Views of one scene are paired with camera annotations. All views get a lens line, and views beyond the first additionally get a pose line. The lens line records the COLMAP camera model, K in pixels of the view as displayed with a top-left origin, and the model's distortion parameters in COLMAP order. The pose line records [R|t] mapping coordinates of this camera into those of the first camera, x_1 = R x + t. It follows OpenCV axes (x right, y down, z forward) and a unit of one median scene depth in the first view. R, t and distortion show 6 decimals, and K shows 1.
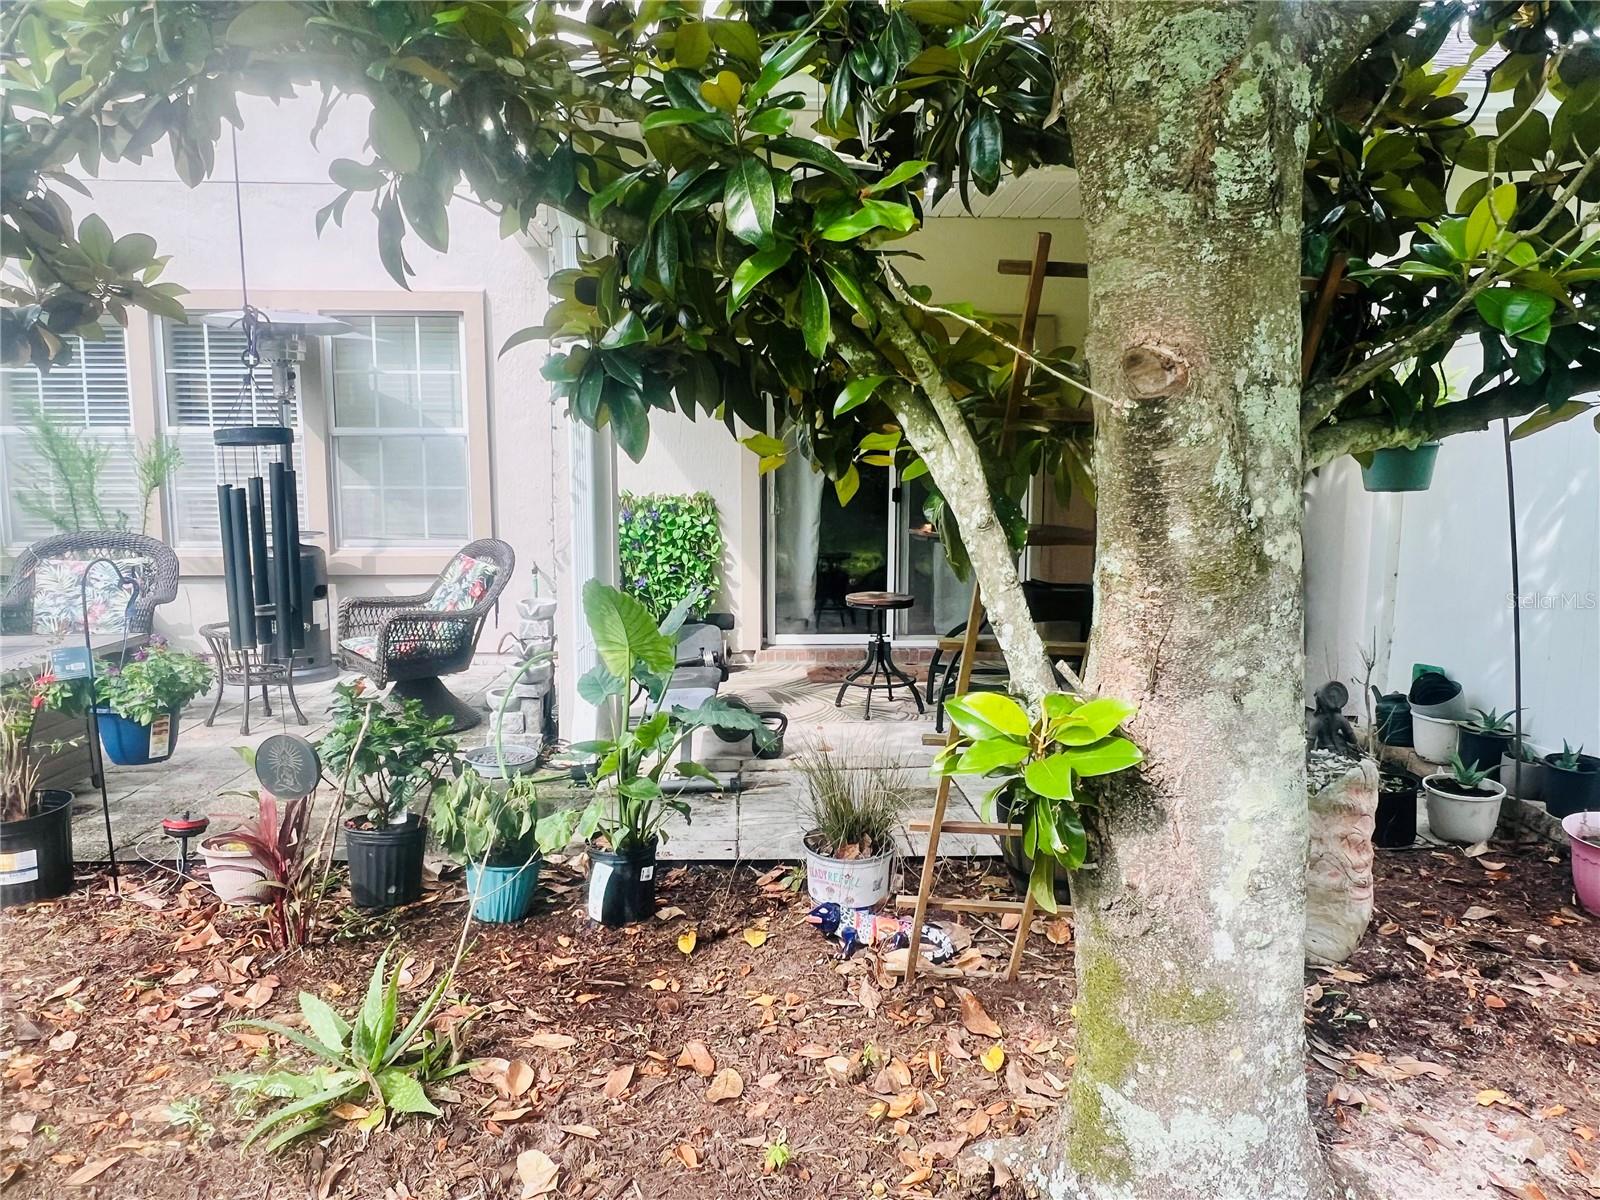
lens RADIAL K [[1071.2, 0, 797.1], [0, 1071.2, 615.1], [0, 0, 1]] dist [-0.000512, -0.000339]
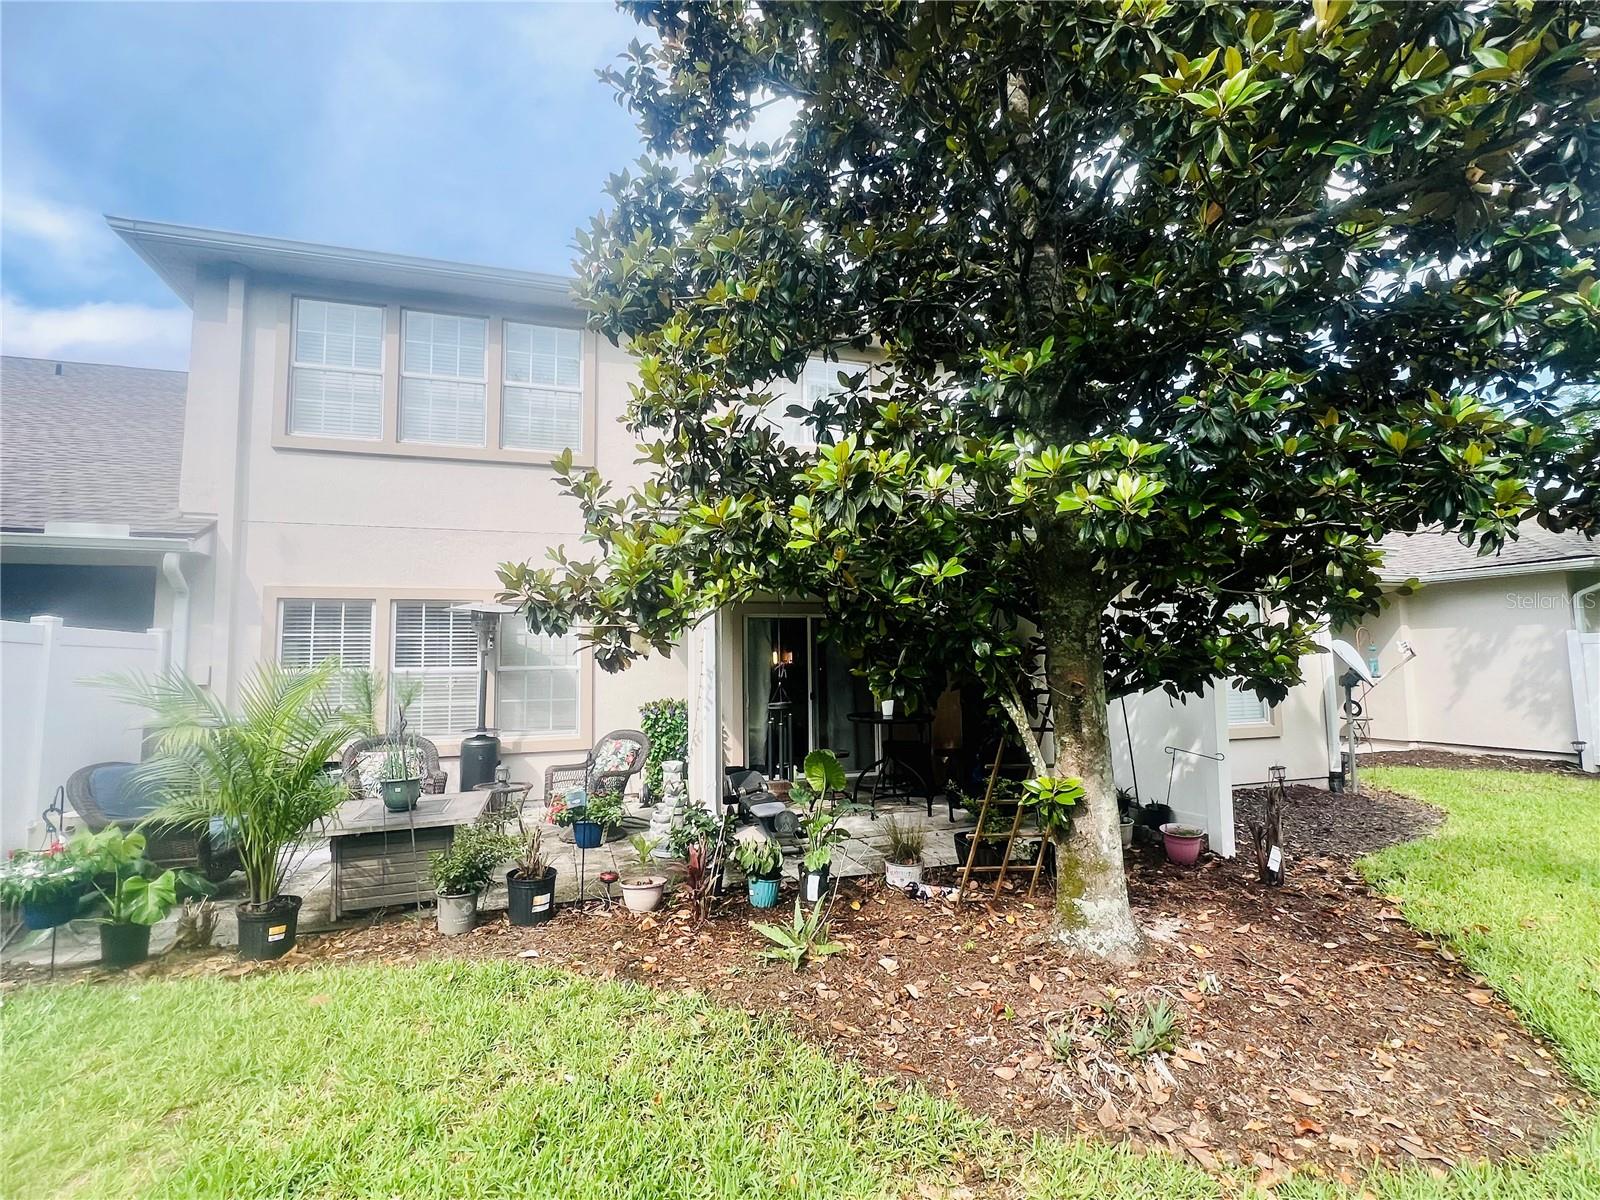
lens RADIAL K [[765.1, 0, 800.0], [0, 765.1, 600.0], [0, 0, 1]] dist [-0.000308, 0.000626]
pose [[0.964815, 0.005850, 0.262866, -0.366720], [0.049487, 0.977845, -0.203398, -0.007616], [-0.258232, 0.209250, 0.943150, -0.380031]]
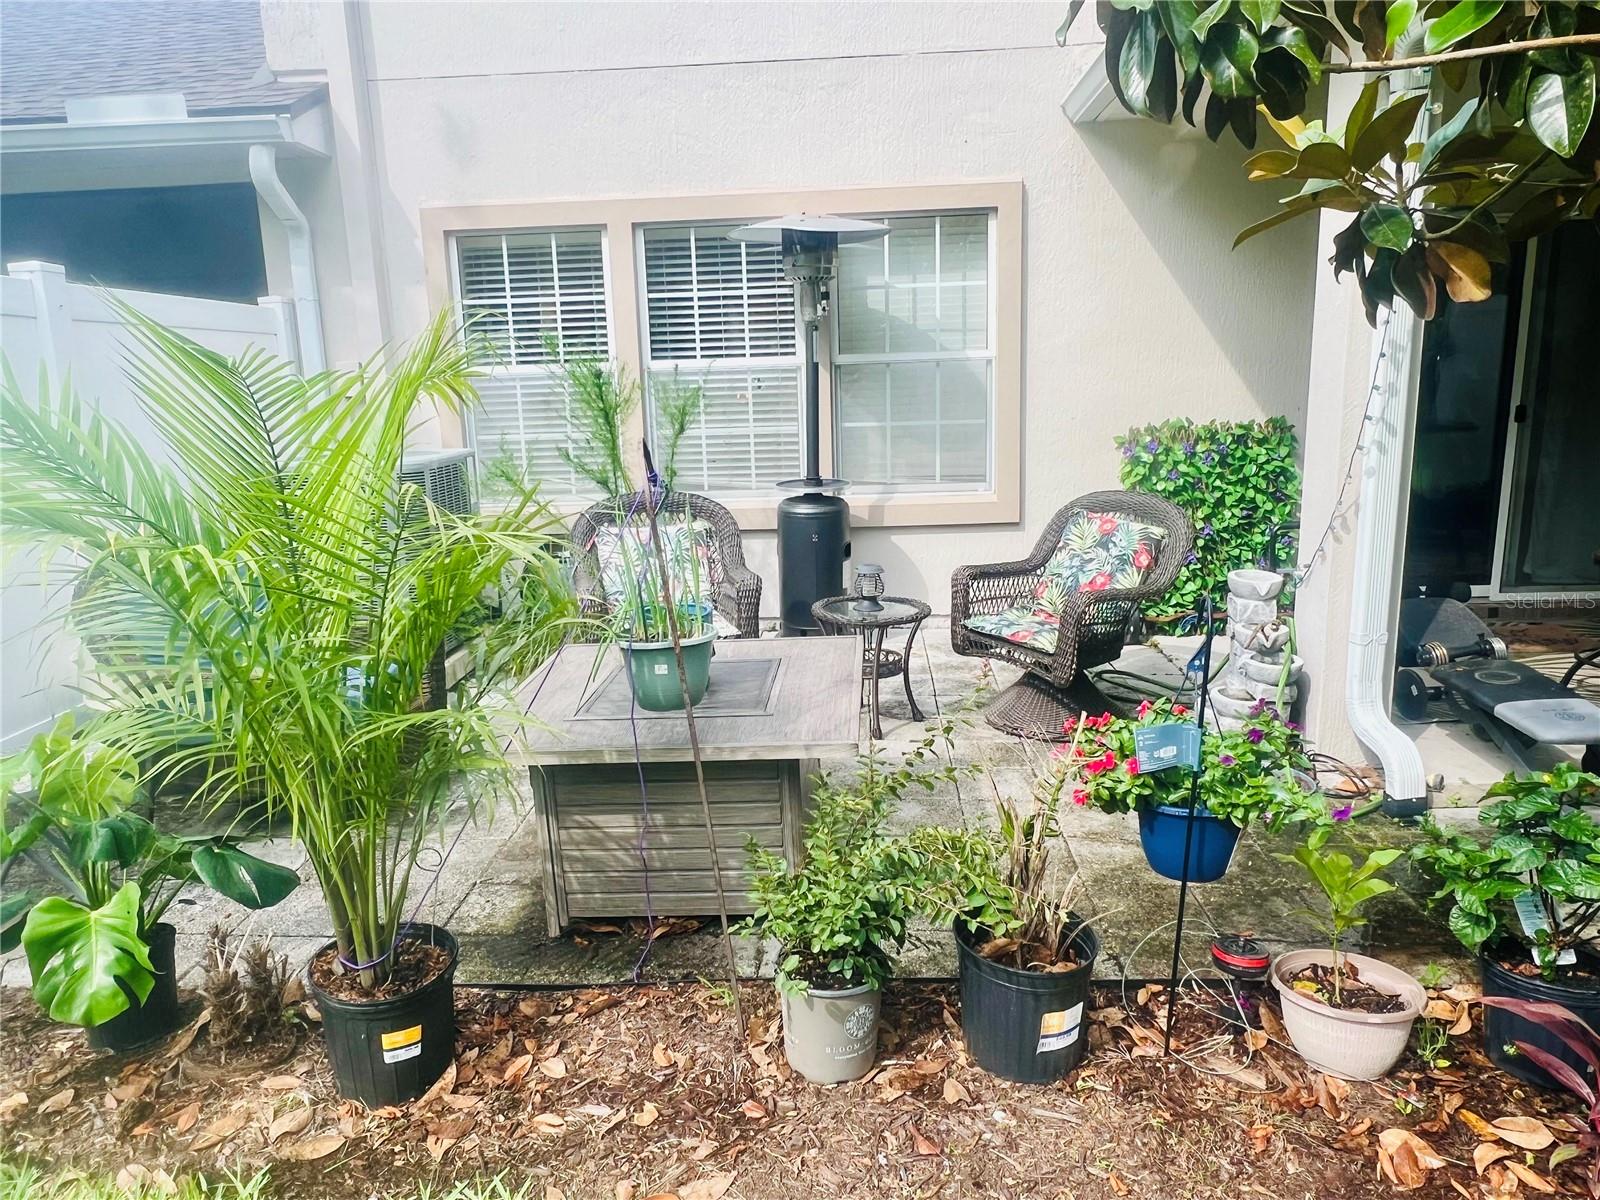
lens RADIAL K [[1082.5, 0, 799.2], [0, 1082.5, 593.9], [0, 0, 1]] dist [-0.000941, -0.003293]
pose [[0.994293, -0.012279, -0.105972, -0.471977], [0.019984, 0.997208, 0.071956, -0.060968], [0.104793, -0.073663, 0.991762, 0.165177]]
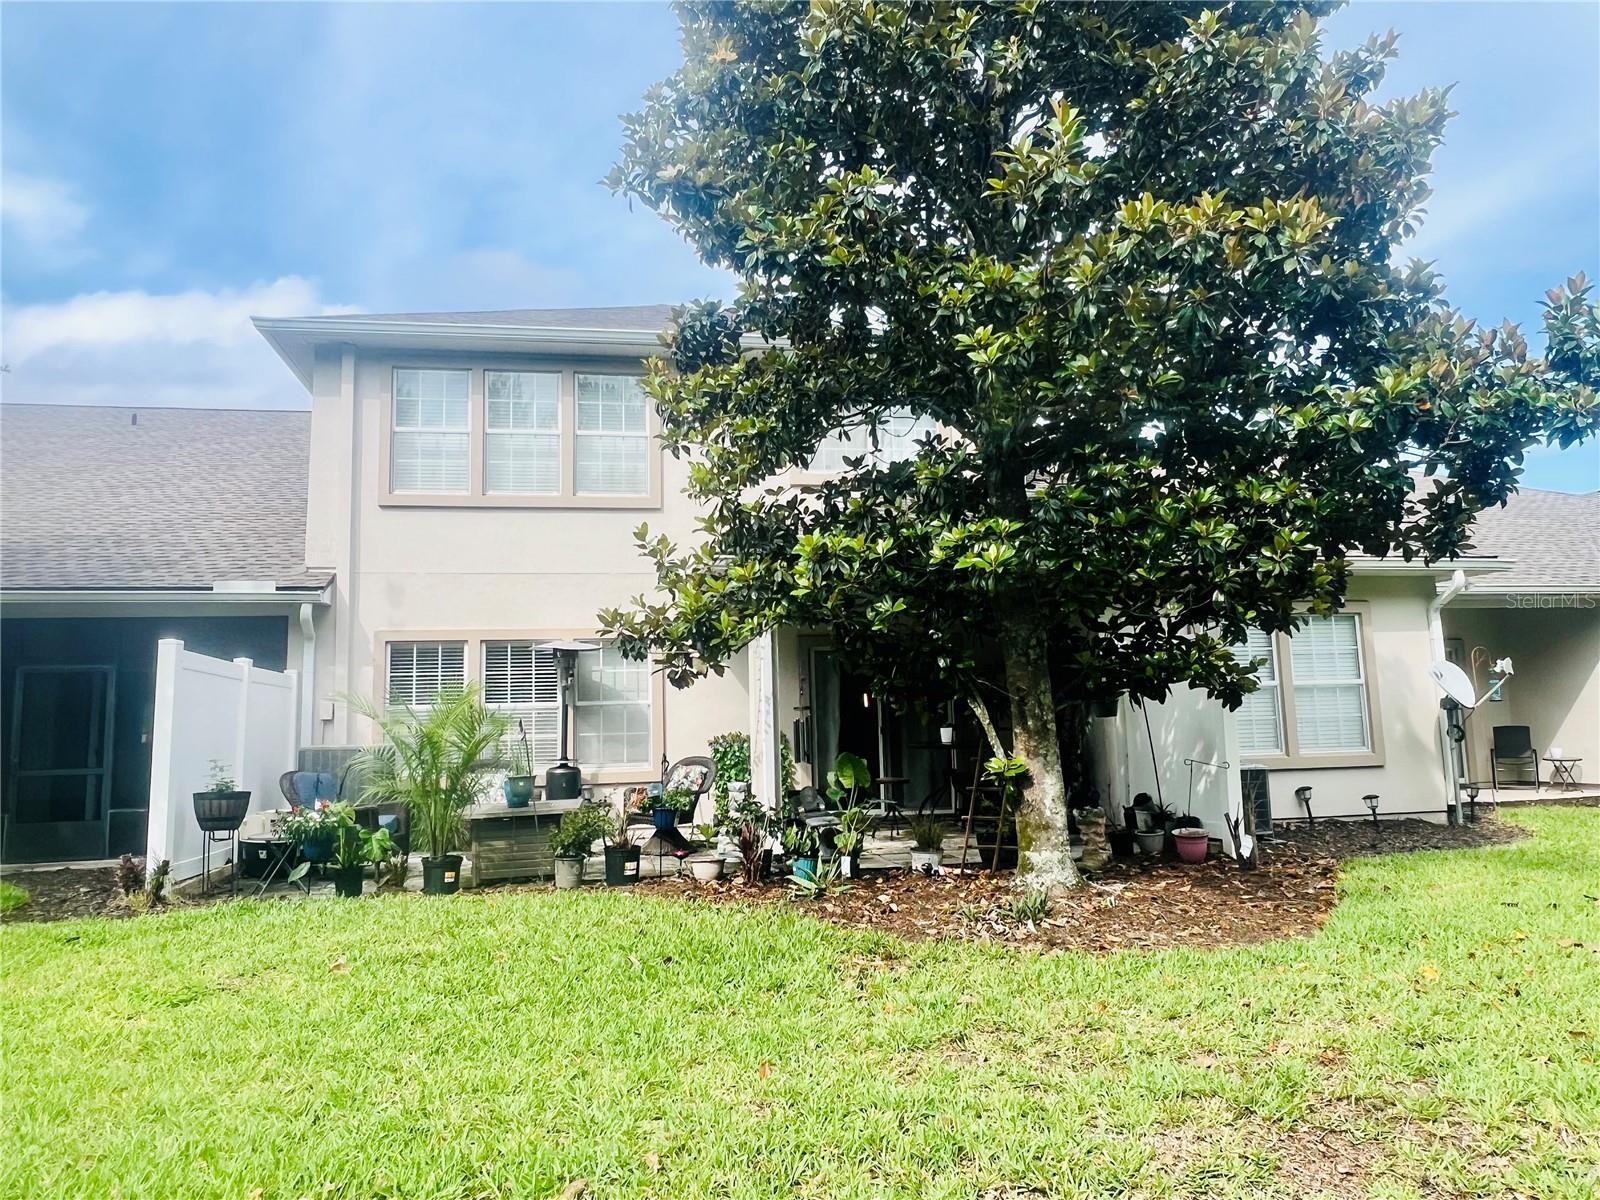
lens RADIAL K [[1082.5, 0, 799.2], [0, 1082.5, 593.9], [0, 0, 1]] dist [-0.000941, -0.003293]
pose [[0.991181, -0.012295, 0.131943, -0.378479], [0.045053, 0.967640, -0.248282, 0.150957], [-0.124621, 0.252036, 0.959660, -1.067950]]
